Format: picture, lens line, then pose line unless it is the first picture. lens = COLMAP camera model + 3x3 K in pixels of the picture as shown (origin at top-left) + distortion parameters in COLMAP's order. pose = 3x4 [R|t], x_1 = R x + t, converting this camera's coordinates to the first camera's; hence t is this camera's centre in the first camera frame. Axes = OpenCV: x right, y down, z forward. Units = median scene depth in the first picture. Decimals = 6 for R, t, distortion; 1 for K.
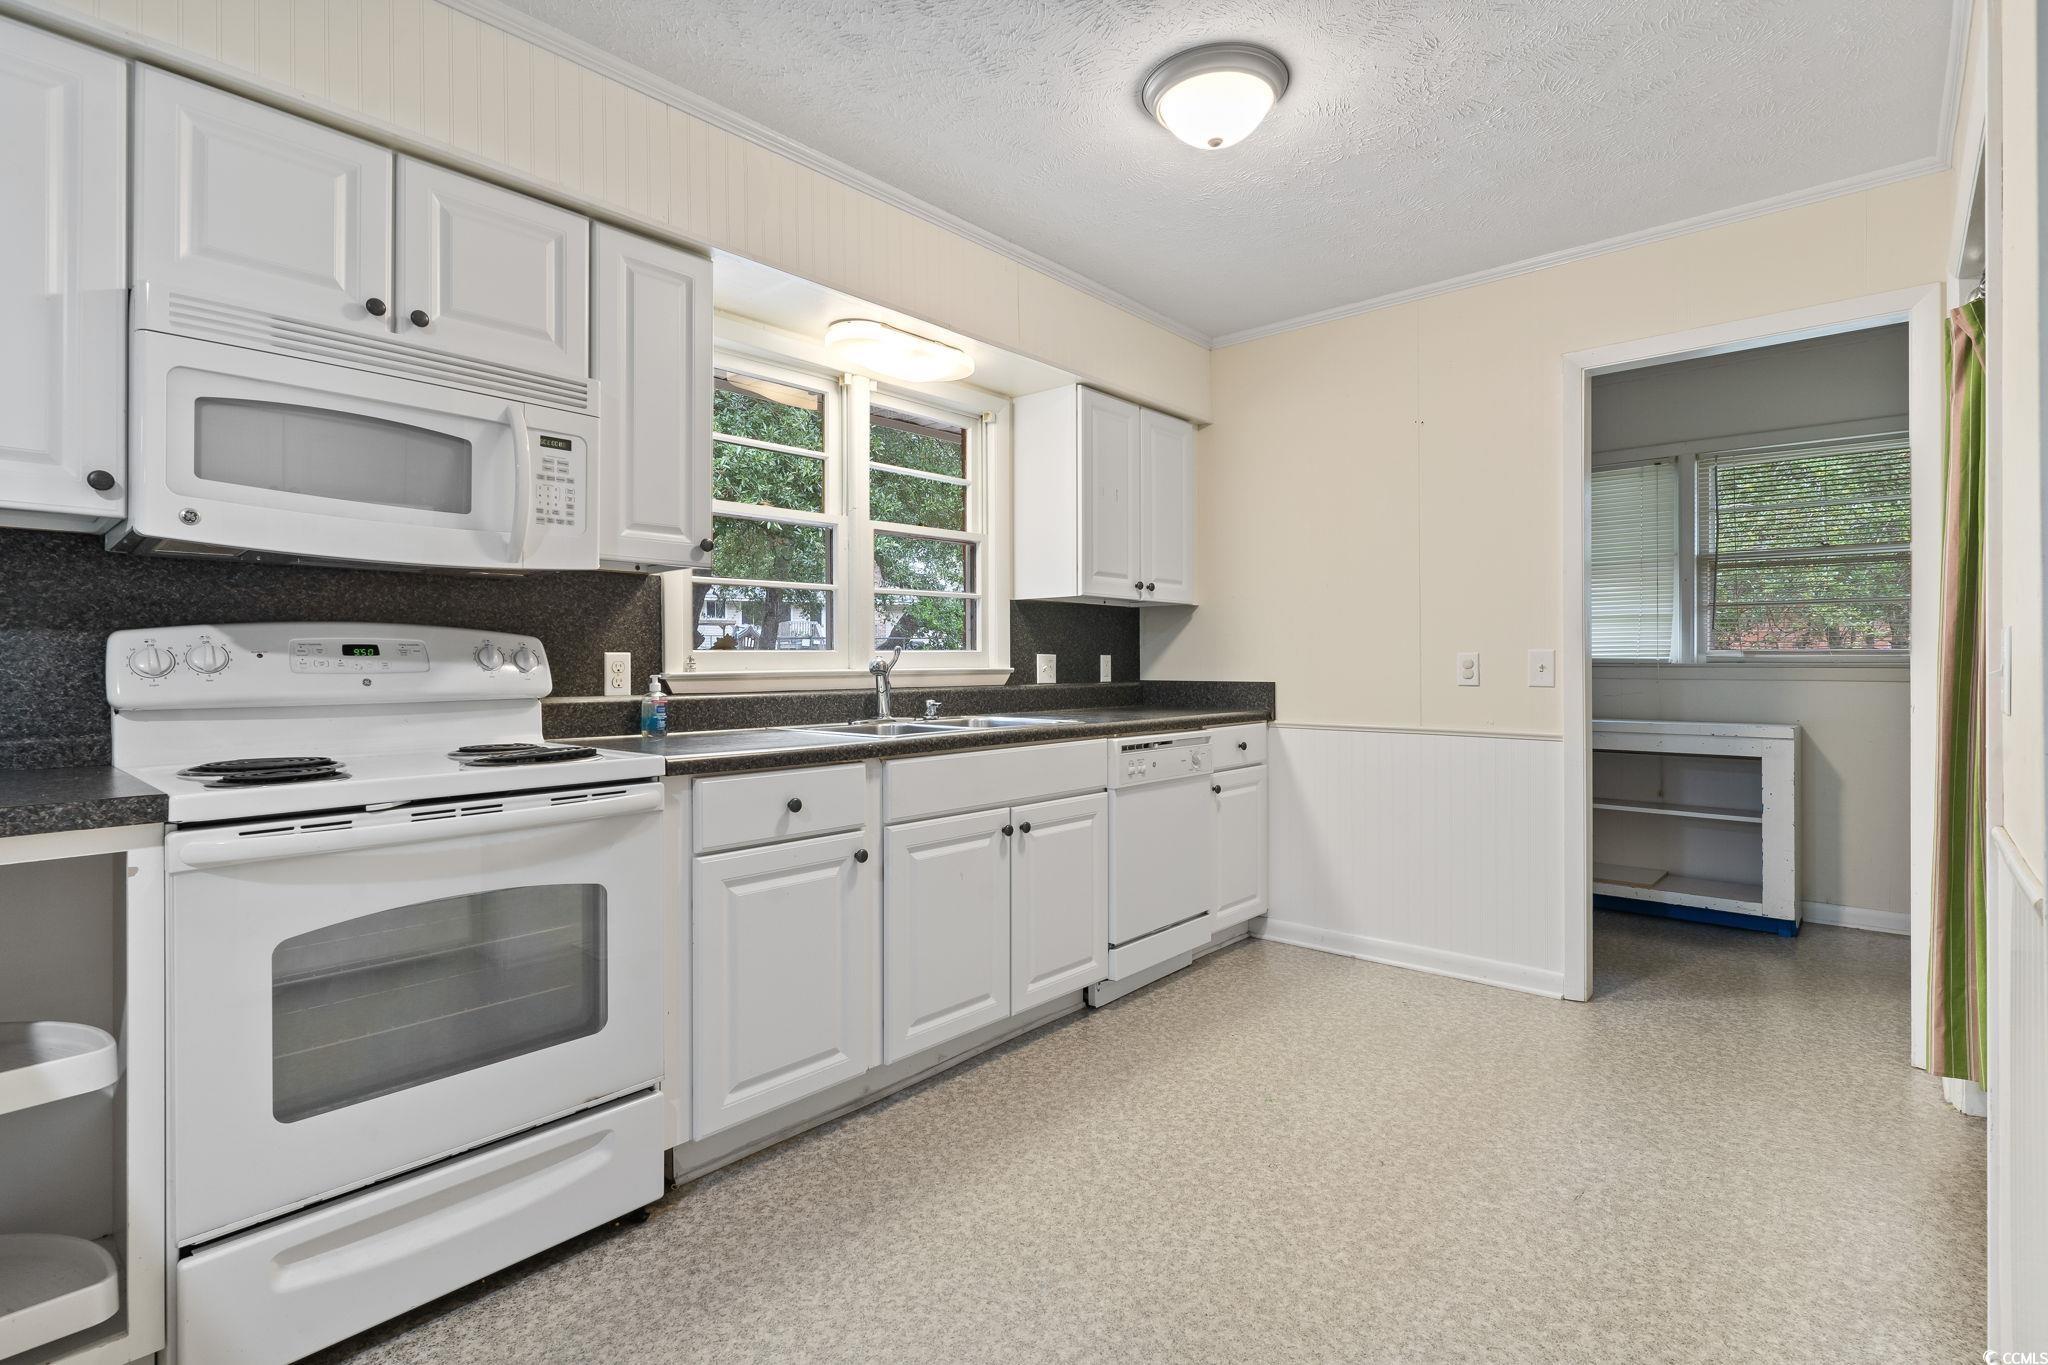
lens RADIAL K [[983.8, 0, 1013.2], [0, 983.8, 663.4], [0, 0, 1]] dist [0.001708, -0.001122]
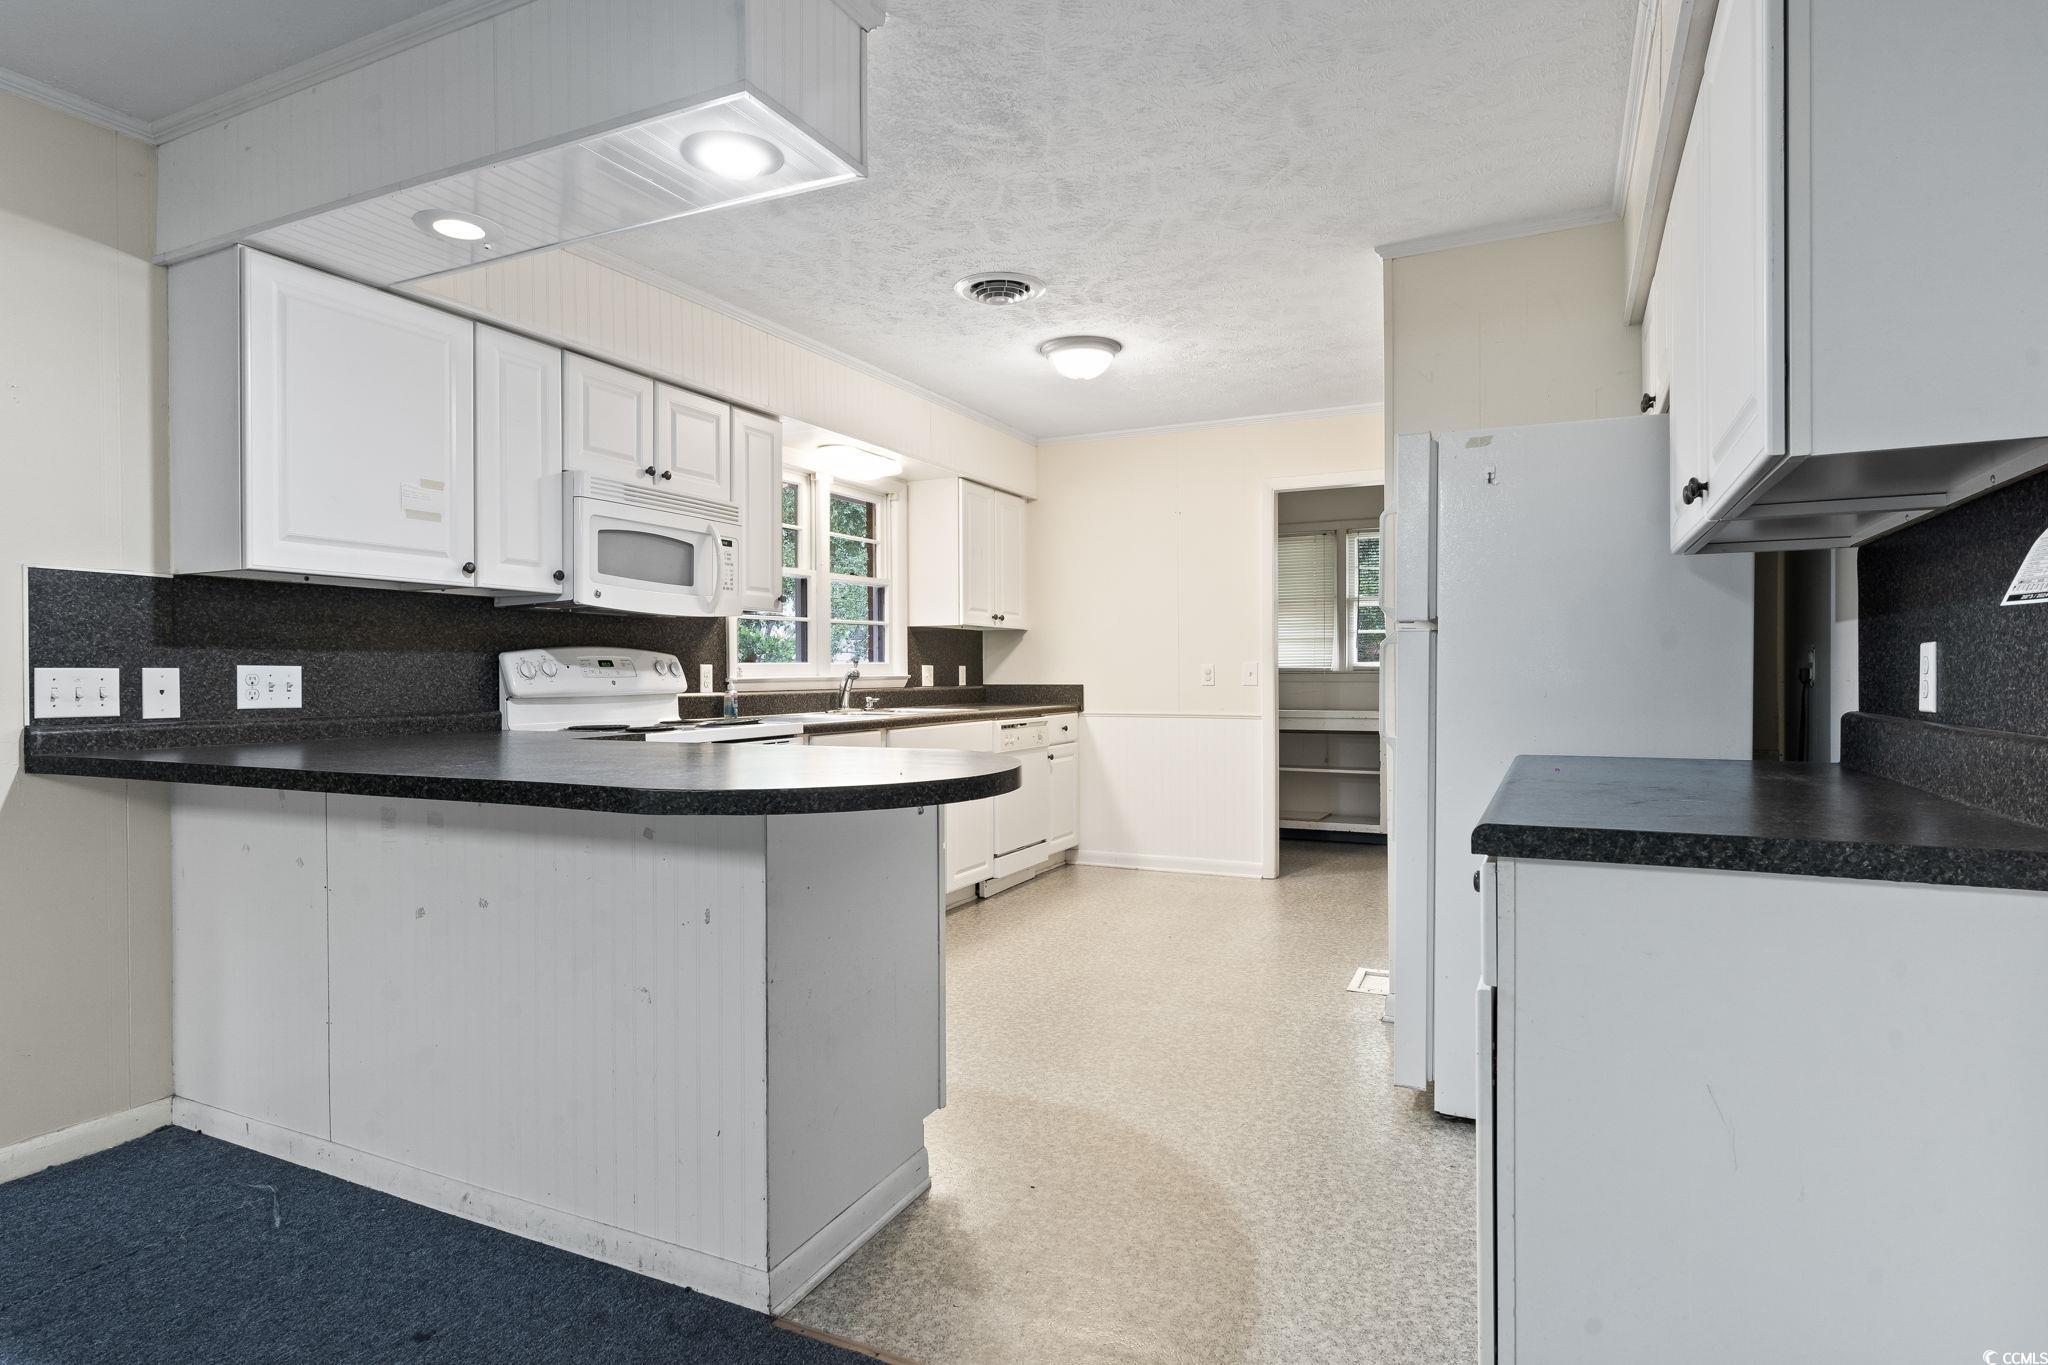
lens RADIAL K [[1099.2, 0, 1026.7], [0, 1099.2, 683.7], [0, 0, 1]] dist [0.000913, 0.000047]
pose [[0.960404, -0.004612, 0.278574, -0.320922], [0.002057, 0.999953, 0.009464, 0.002889], [-0.278605, -0.008516, 0.960368, -0.640052]]
